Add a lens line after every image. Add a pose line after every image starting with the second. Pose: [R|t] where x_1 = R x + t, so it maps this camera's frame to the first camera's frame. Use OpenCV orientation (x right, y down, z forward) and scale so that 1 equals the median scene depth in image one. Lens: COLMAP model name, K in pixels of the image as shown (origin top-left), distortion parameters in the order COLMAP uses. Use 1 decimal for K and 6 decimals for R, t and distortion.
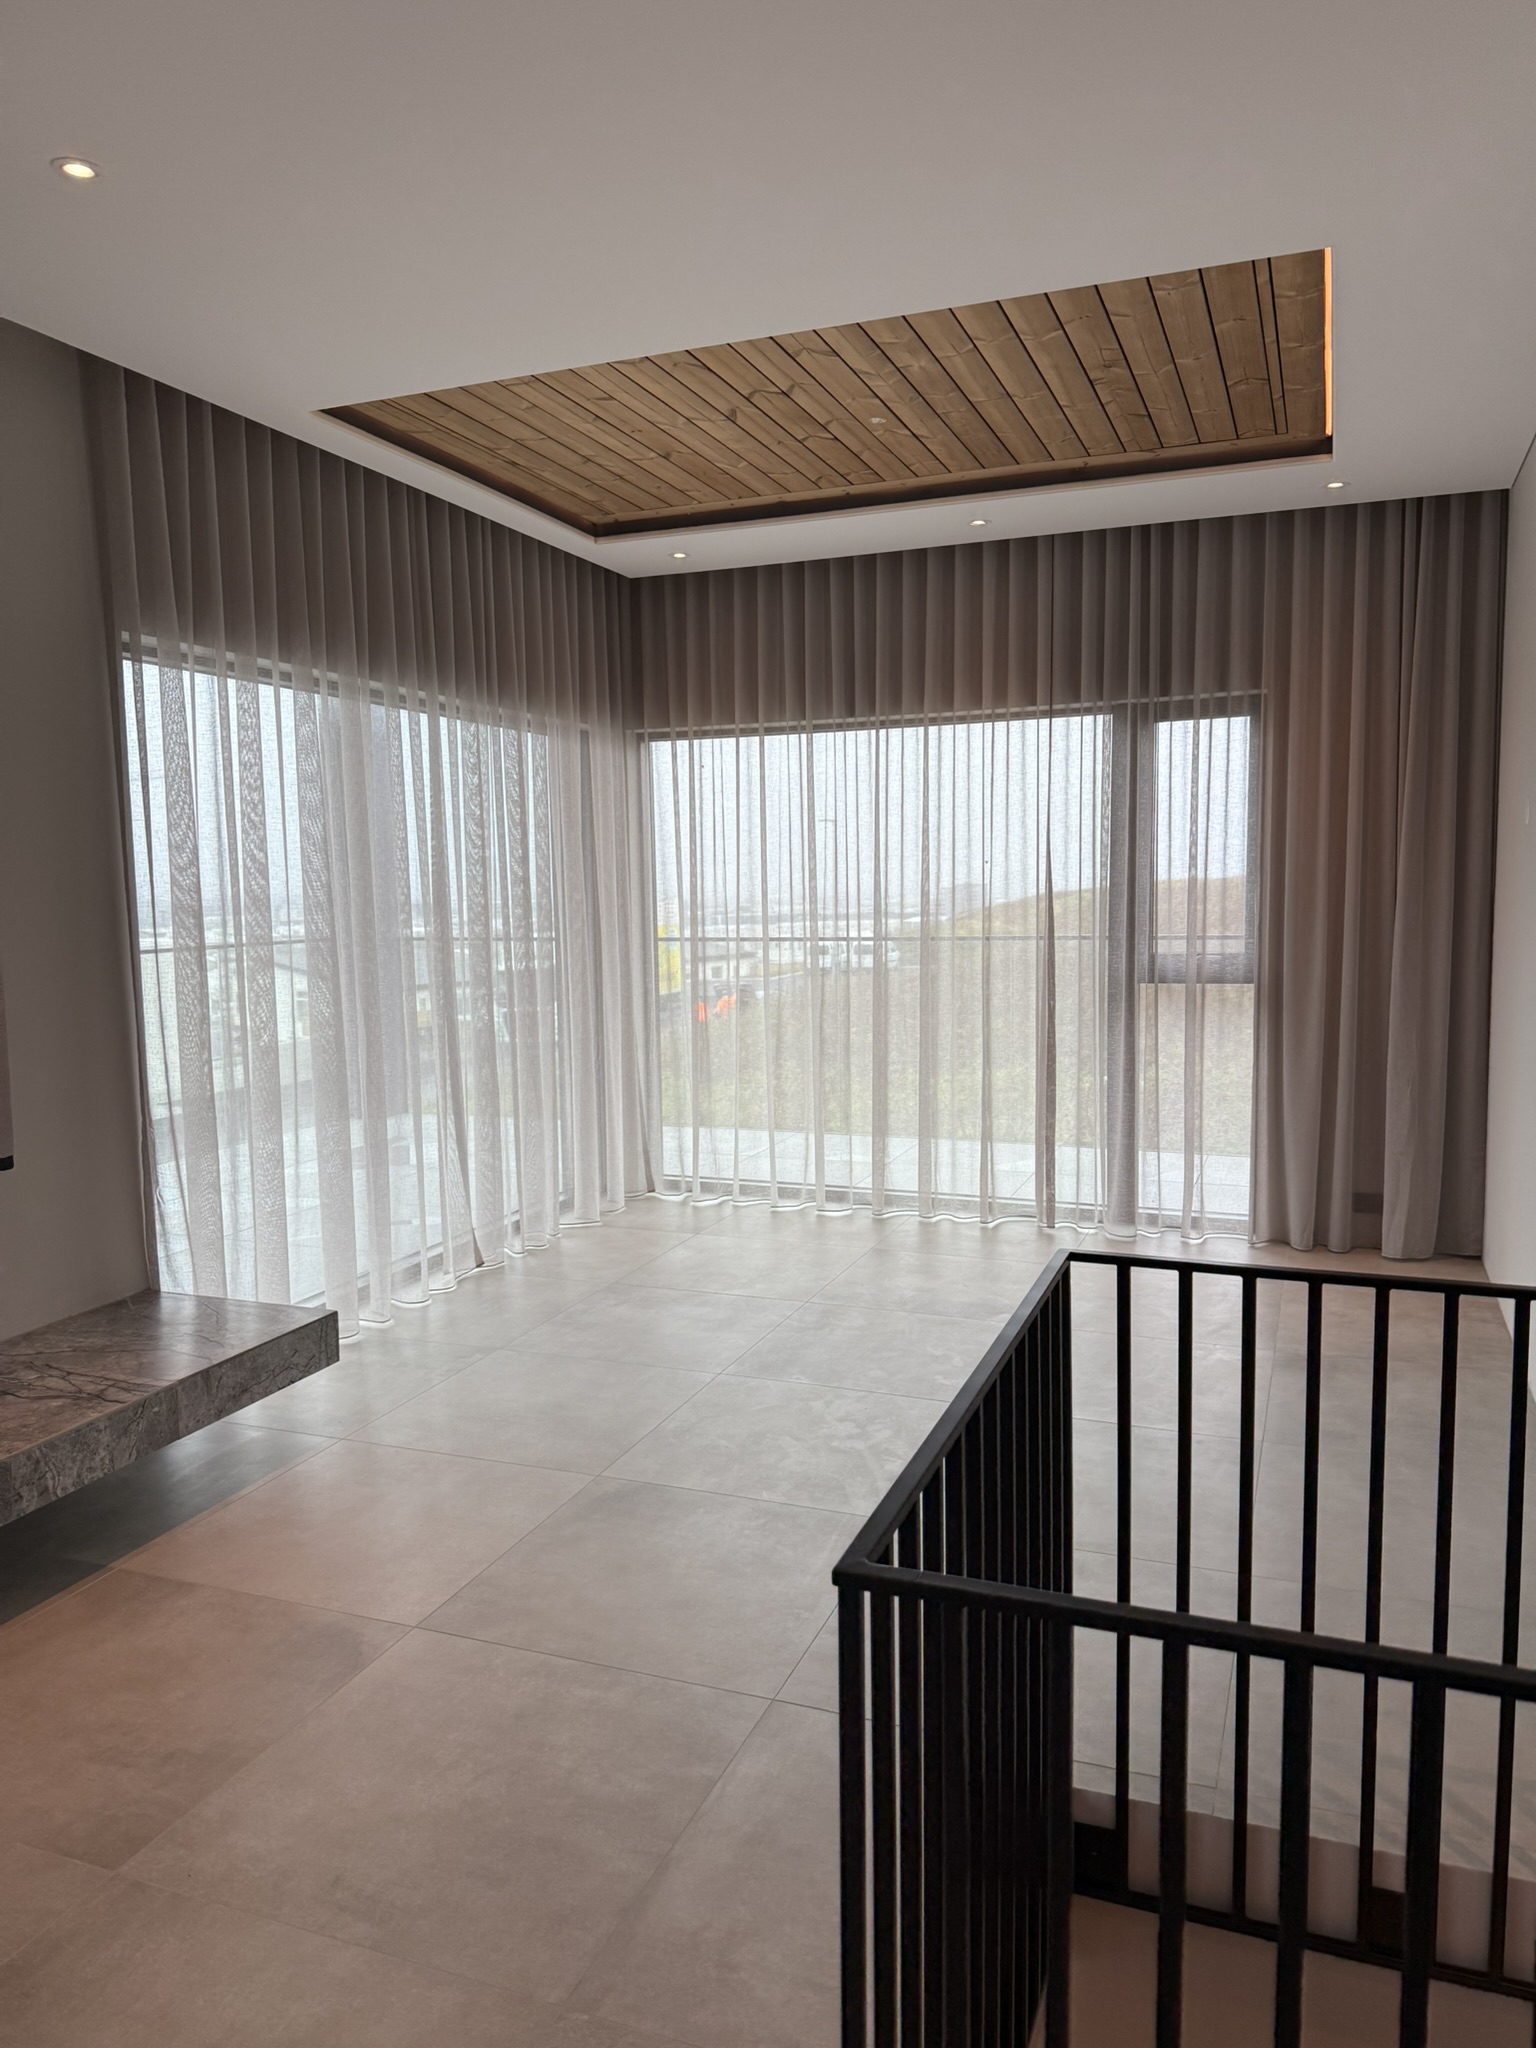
lens RADIAL K [[1436.4, 0, 768.5], [0, 1436.4, 1046.6], [0, 0, 1]] dist [0.082252, -0.112710]
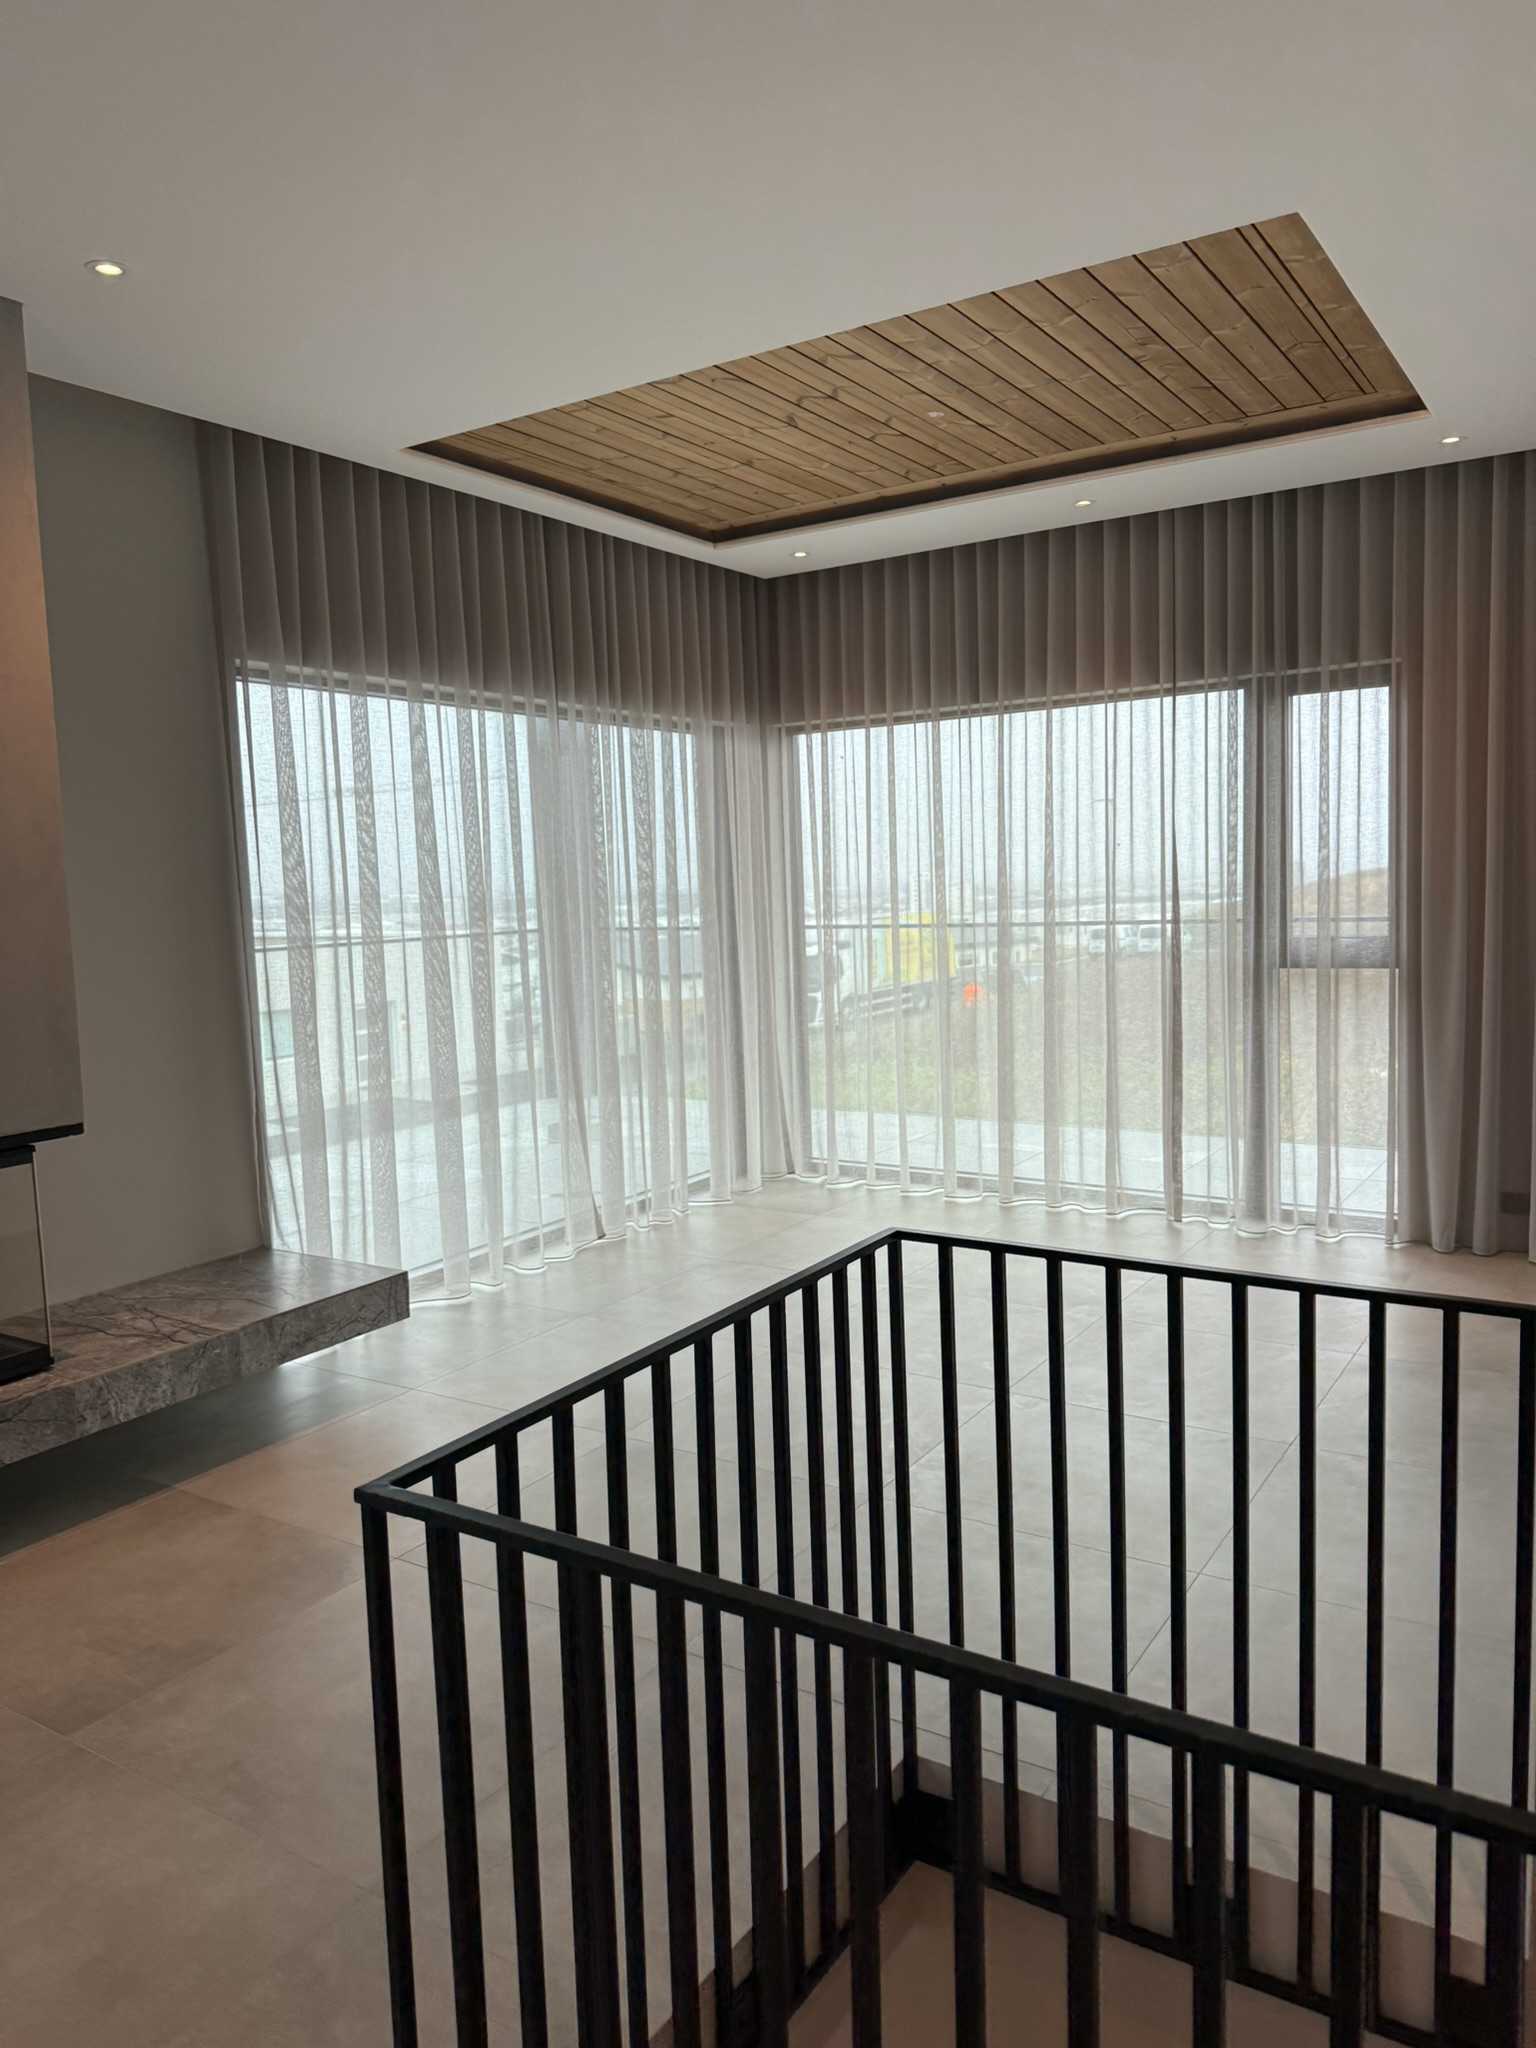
lens RADIAL K [[1437.7, 0, 768.0], [0, 1437.7, 1024.0], [0, 0, 1]] dist [0.089650, -0.152837]
pose [[0.979465, 0.003659, -0.201582, 0.130535], [-0.004927, 0.999971, -0.005792, 0.000485], [0.201555, 0.006667, 0.979454, -0.010615]]
